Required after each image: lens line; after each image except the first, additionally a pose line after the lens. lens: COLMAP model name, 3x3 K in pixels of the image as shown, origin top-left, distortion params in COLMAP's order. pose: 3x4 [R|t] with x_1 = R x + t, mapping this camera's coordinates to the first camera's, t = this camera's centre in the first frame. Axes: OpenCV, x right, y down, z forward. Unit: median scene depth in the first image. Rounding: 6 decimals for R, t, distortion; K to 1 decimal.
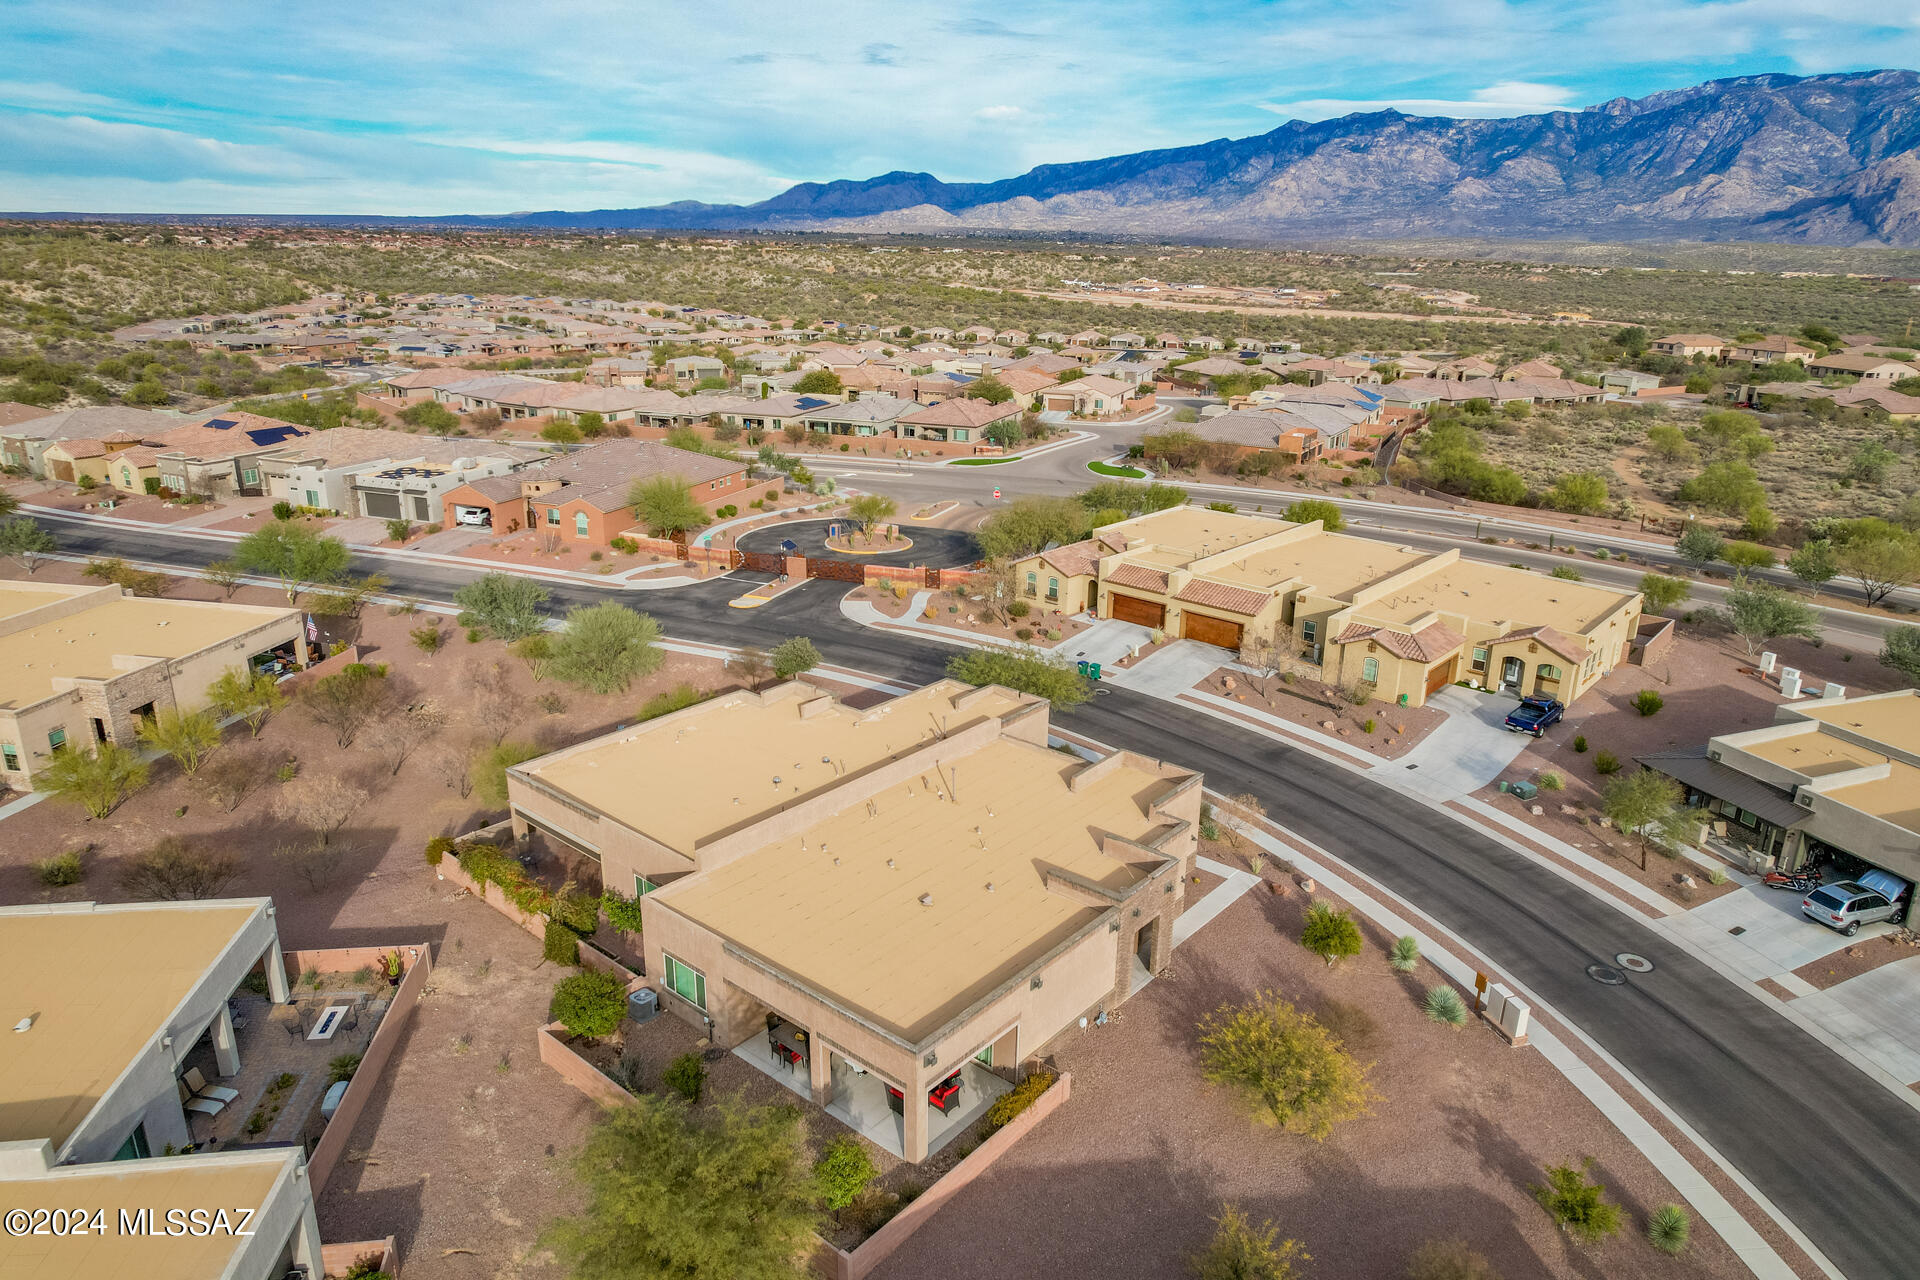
lens RADIAL K [[1226.1, 0, 972.7], [0, 1226.1, 636.8], [0, 0, 1]] dist [-0.068358, 0.058109]
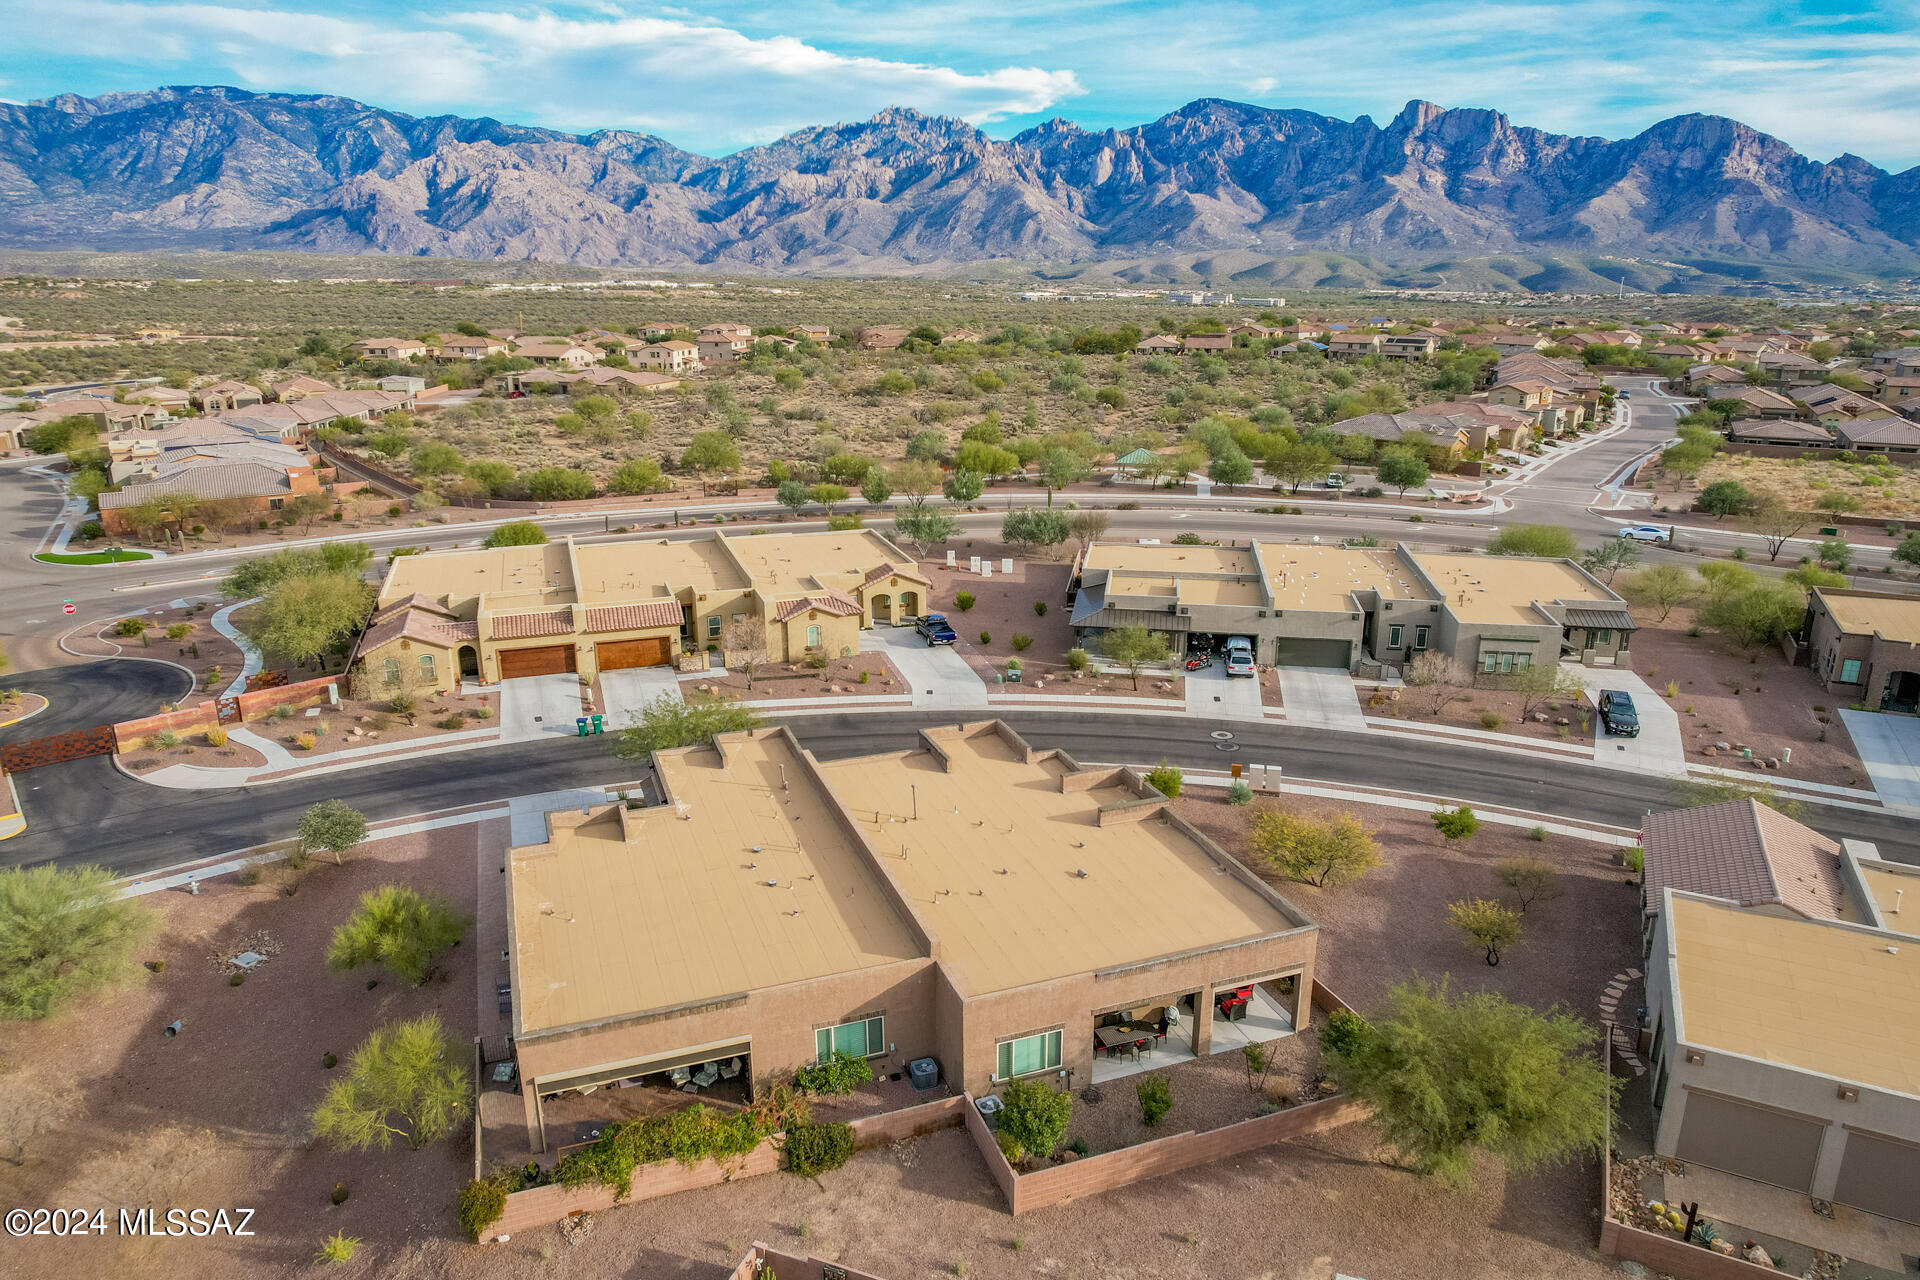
lens RADIAL K [[1226.1, 0, 954.9], [0, 1226.1, 652.2], [0, 0, 1]] dist [-0.068358, 0.058109]
pose [[0.499939, -0.277959, 0.820244, -0.308695], [0.274550, 0.949114, 0.154291, -0.055791], [-0.821391, 0.148062, 0.550813, 0.159108]]
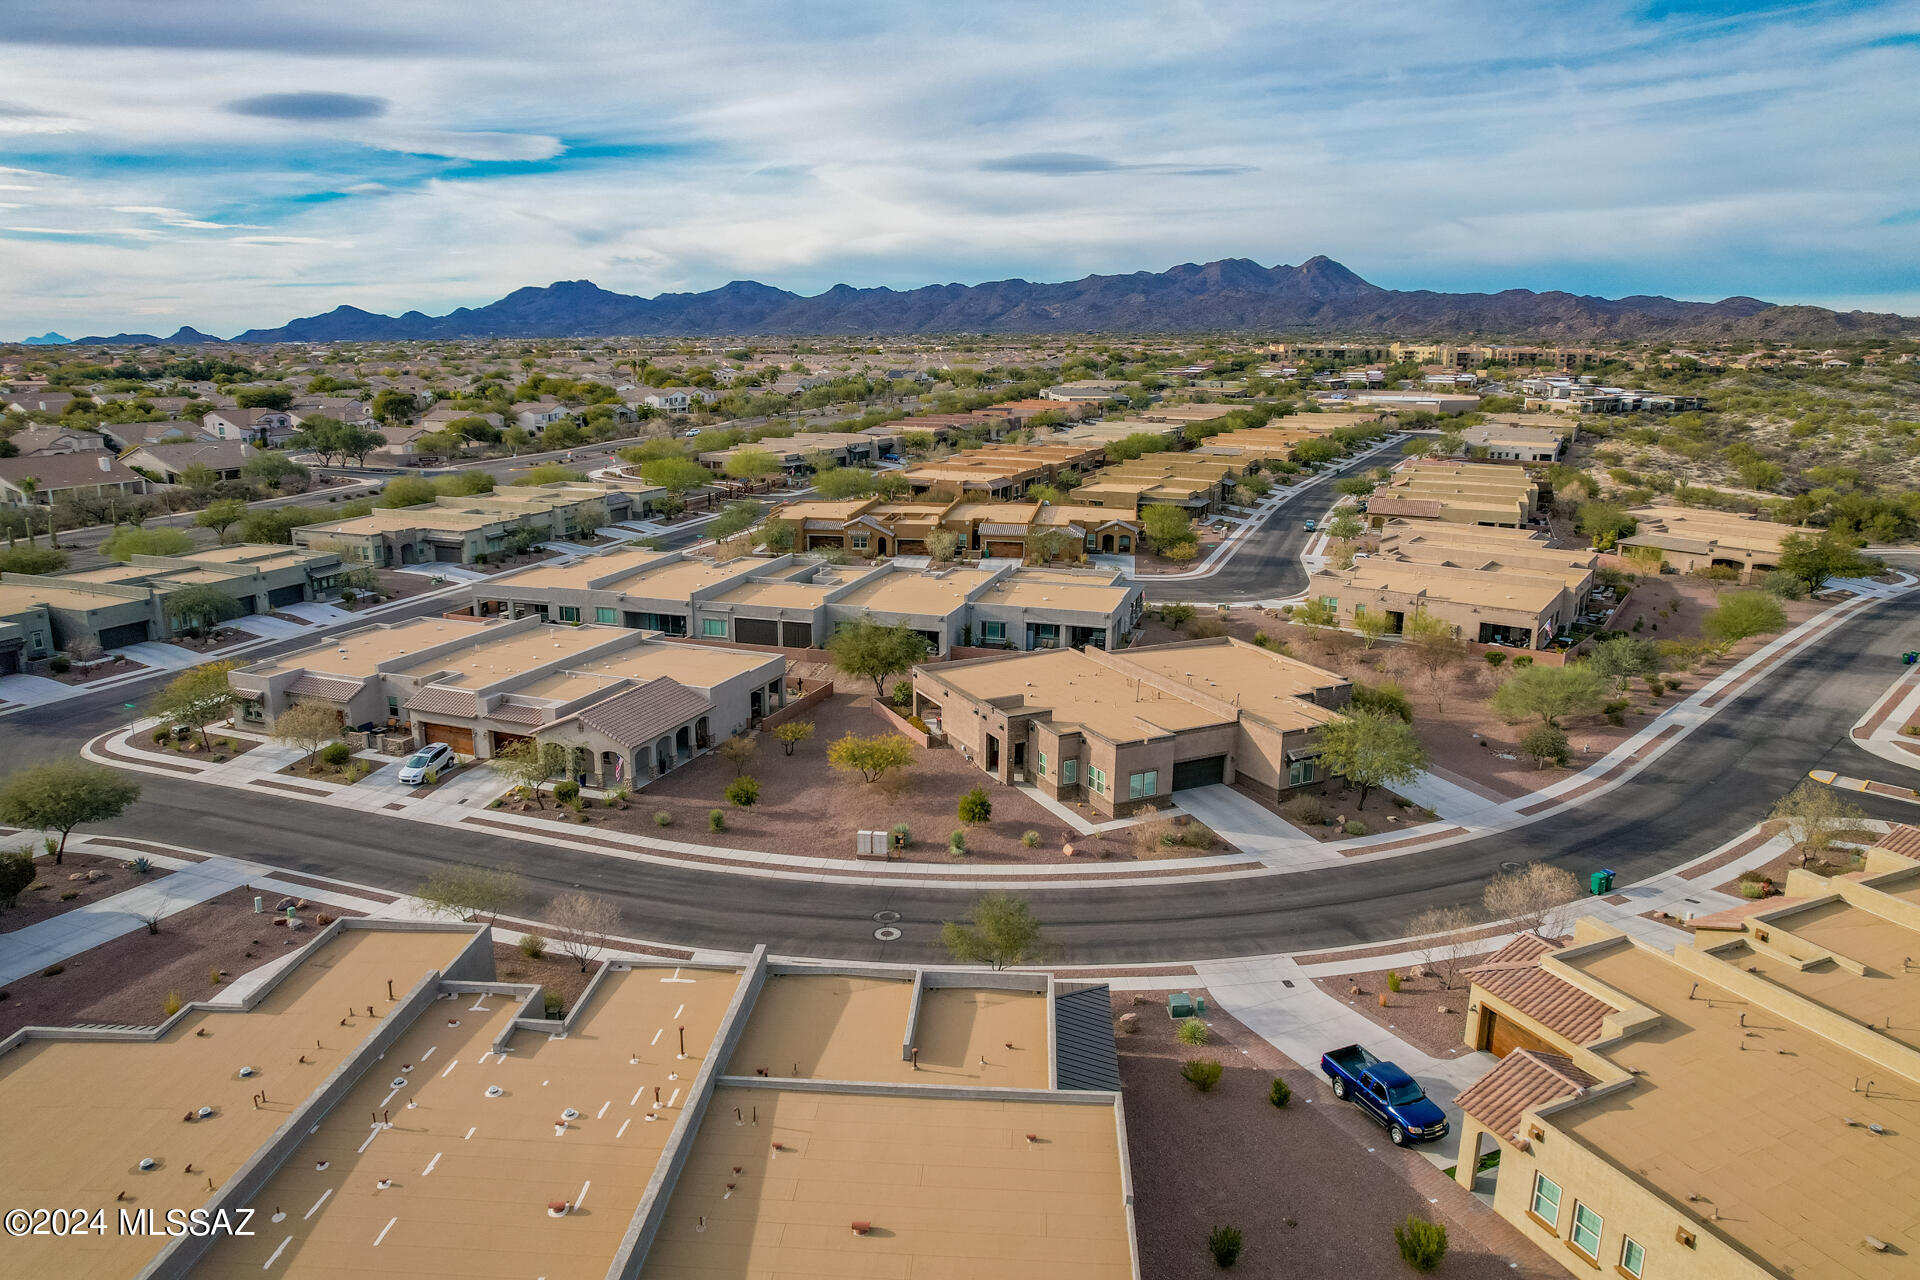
lens RADIAL K [[1226.1, 0, 960.1], [0, 1226.1, 629.2], [0, 0, 1]] dist [-0.068358, 0.058109]
pose [[-0.409955, 0.195943, -0.890811, 0.582611], [-0.294331, 0.895986, 0.332533, -0.162532], [0.863311, 0.398516, -0.309642, 0.494848]]
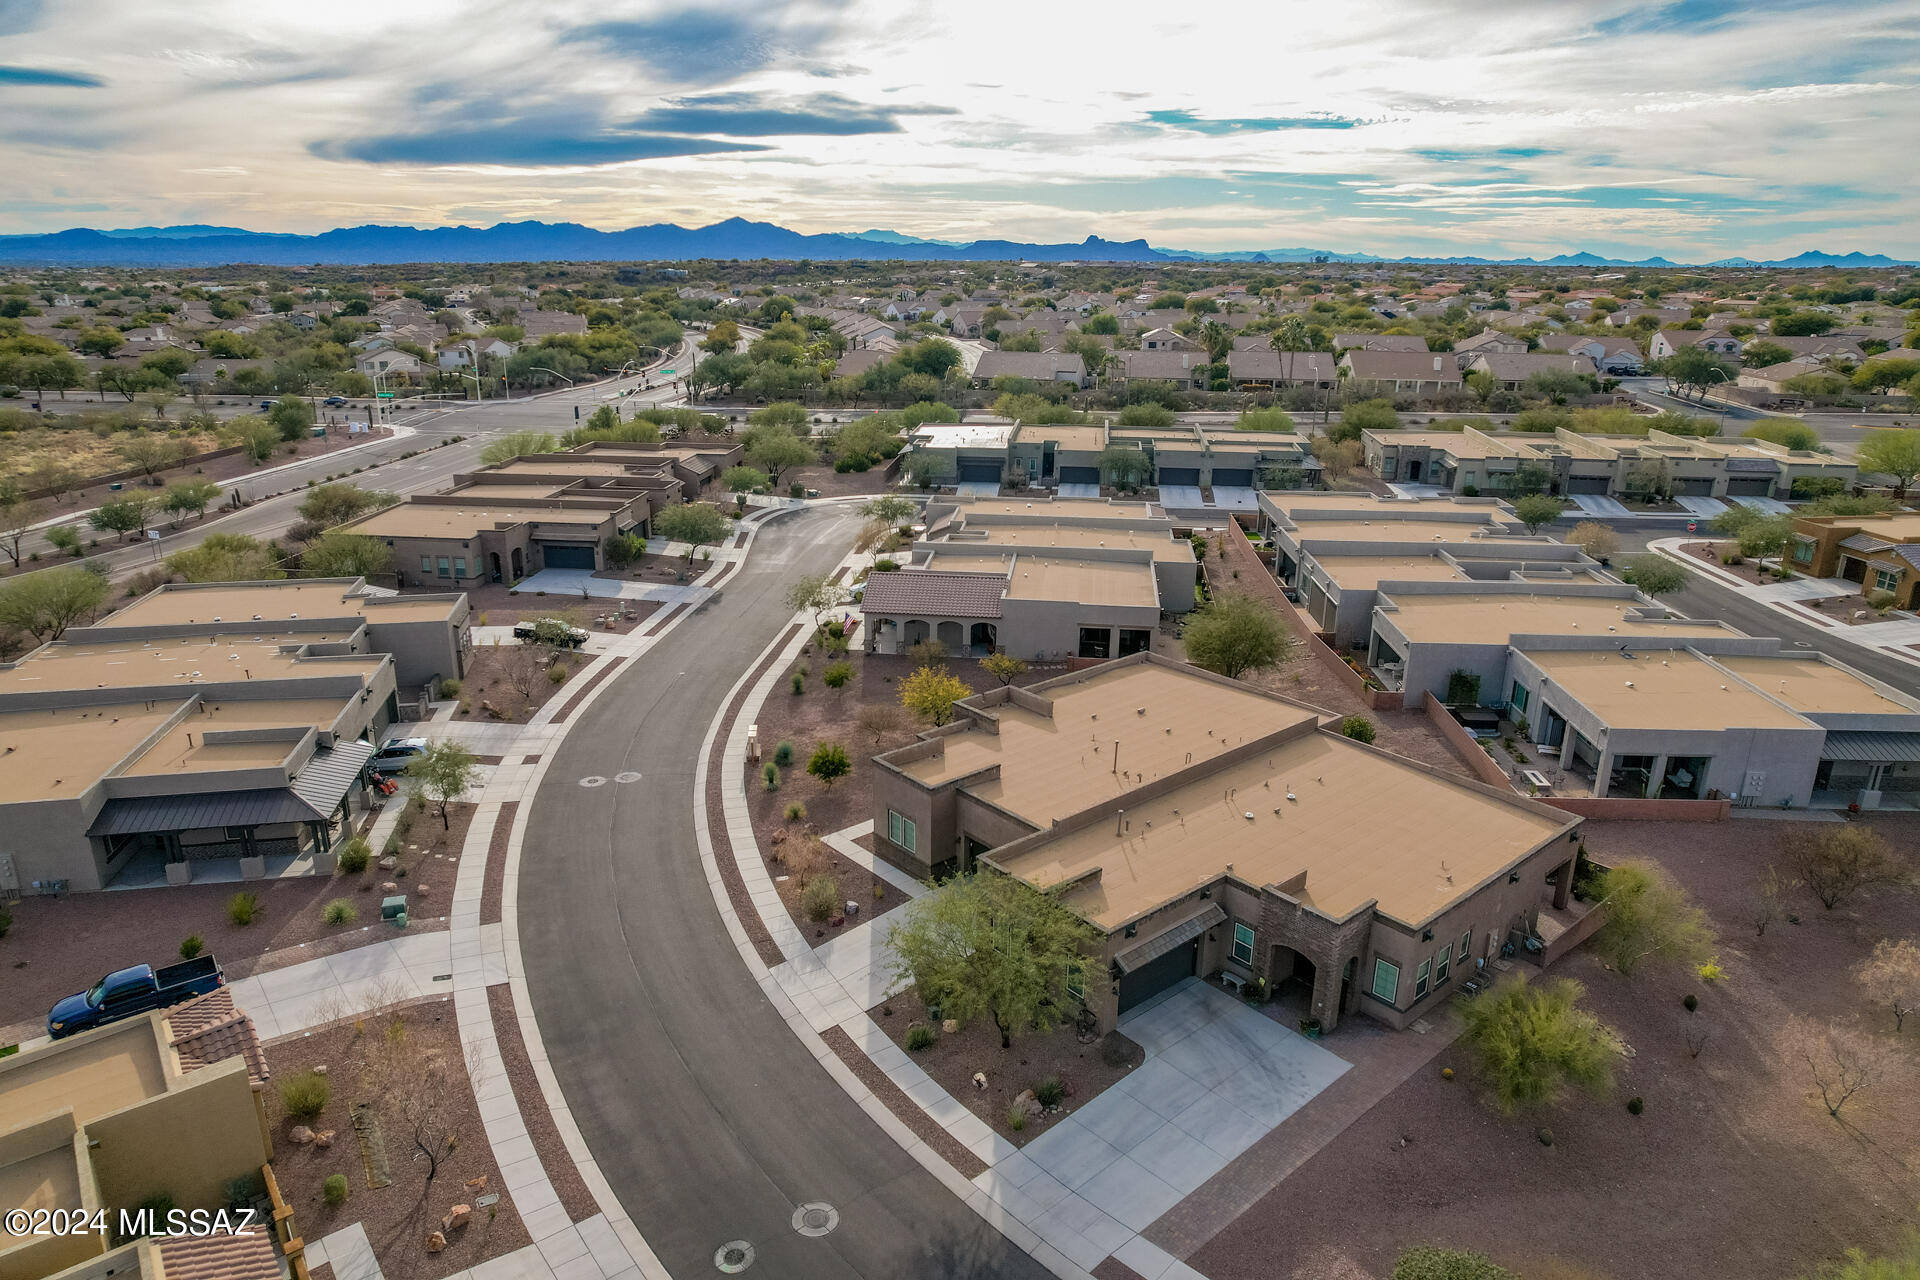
lens RADIAL K [[1226.1, 0, 960.1], [0, 1226.1, 651.6], [0, 0, 1]] dist [-0.068358, 0.058109]
pose [[-0.984174, -0.076366, 0.159907, -0.020211], [0.033813, 0.804869, 0.592488, -0.234913], [-0.173950, 0.588518, -0.789549, 0.714826]]
